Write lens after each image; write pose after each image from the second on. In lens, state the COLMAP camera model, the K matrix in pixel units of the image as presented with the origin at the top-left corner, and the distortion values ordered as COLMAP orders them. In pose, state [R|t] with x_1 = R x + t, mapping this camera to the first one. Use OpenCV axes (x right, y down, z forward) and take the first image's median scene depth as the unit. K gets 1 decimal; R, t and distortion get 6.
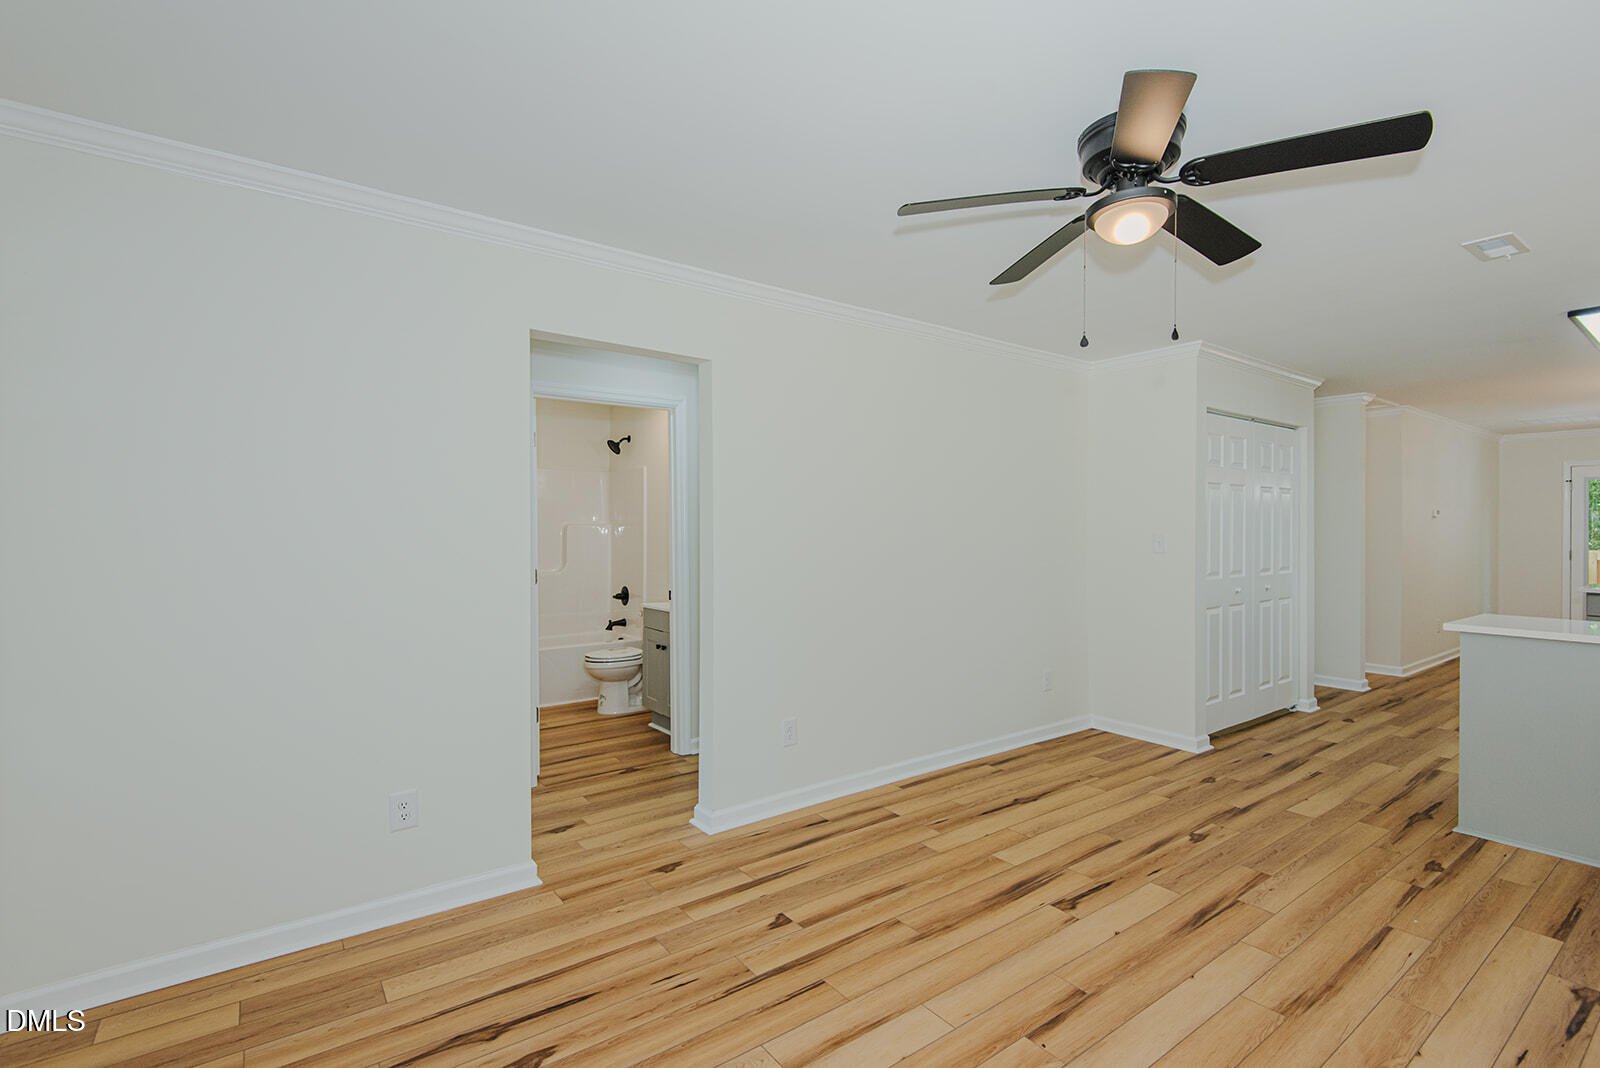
lens RADIAL K [[731.8, 0, 807.7], [0, 731.8, 523.8], [0, 0, 1]] dist [0.023090, -0.014435]
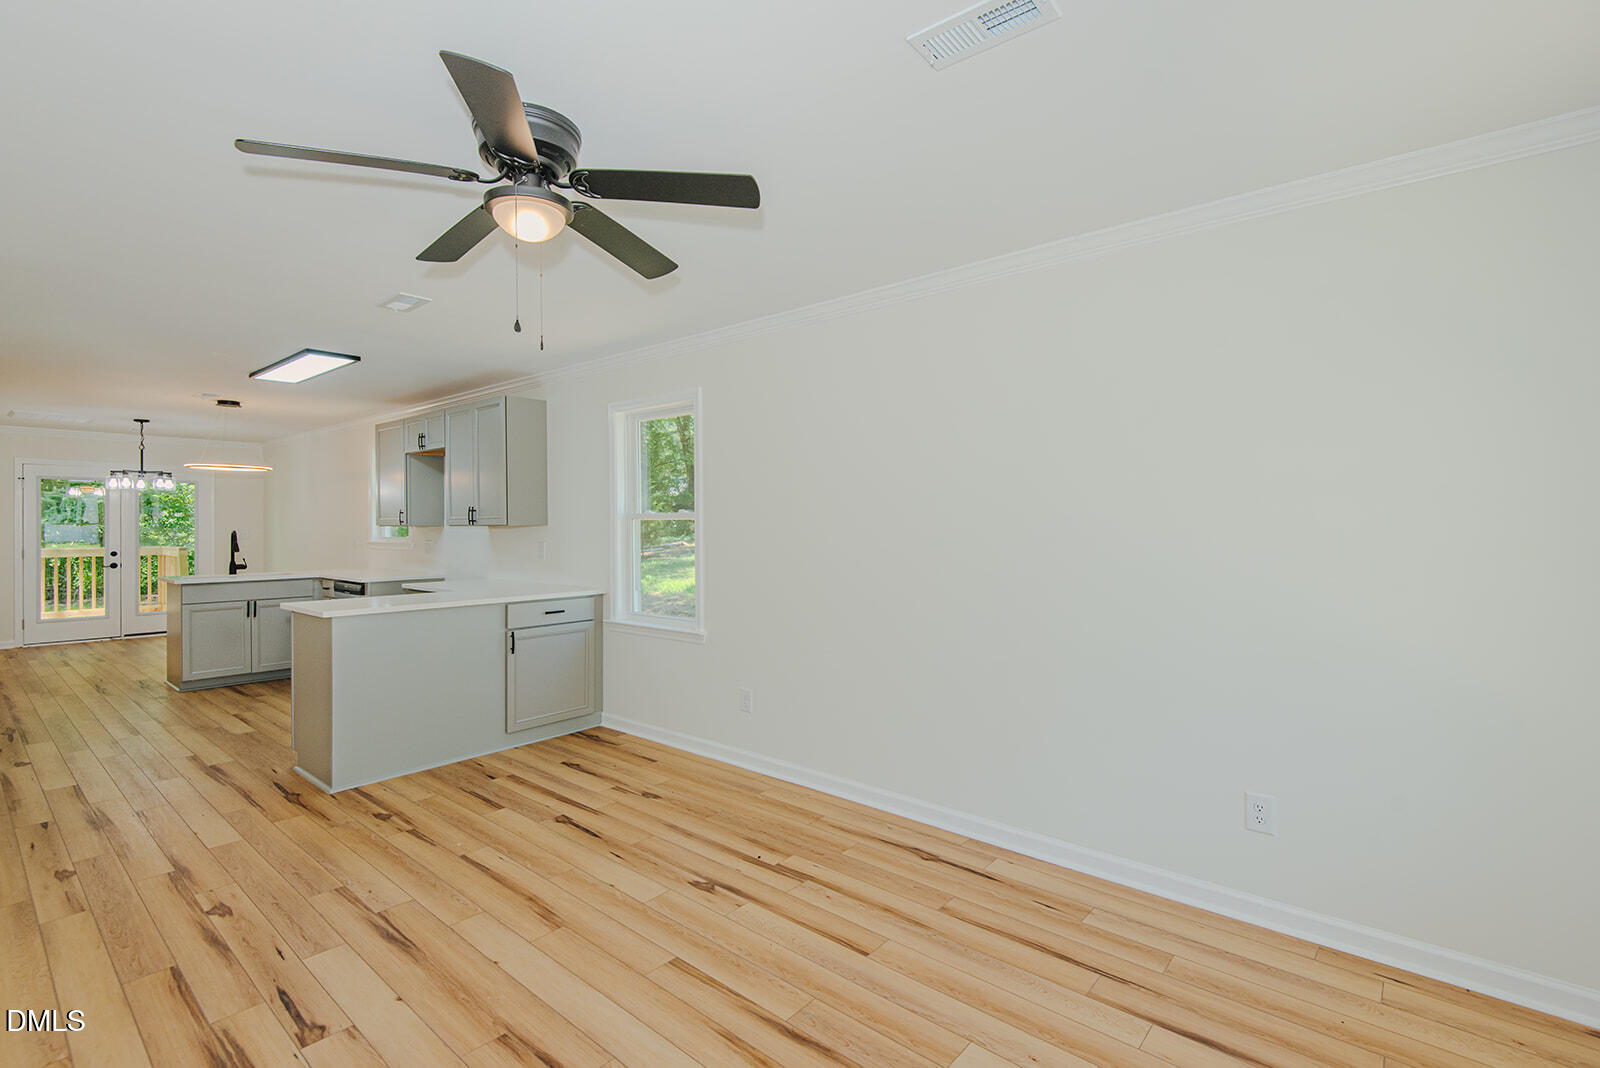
lens RADIAL K [[731.8, 0, 800.1], [0, 731.8, 522.8], [0, 0, 1]] dist [0.023090, -0.014435]
pose [[-0.213153, -0.000889, 0.977018, -0.427503], [-0.001418, 0.999999, 0.000601, -0.001001], [-0.977018, -0.001257, -0.213154, 0.598117]]
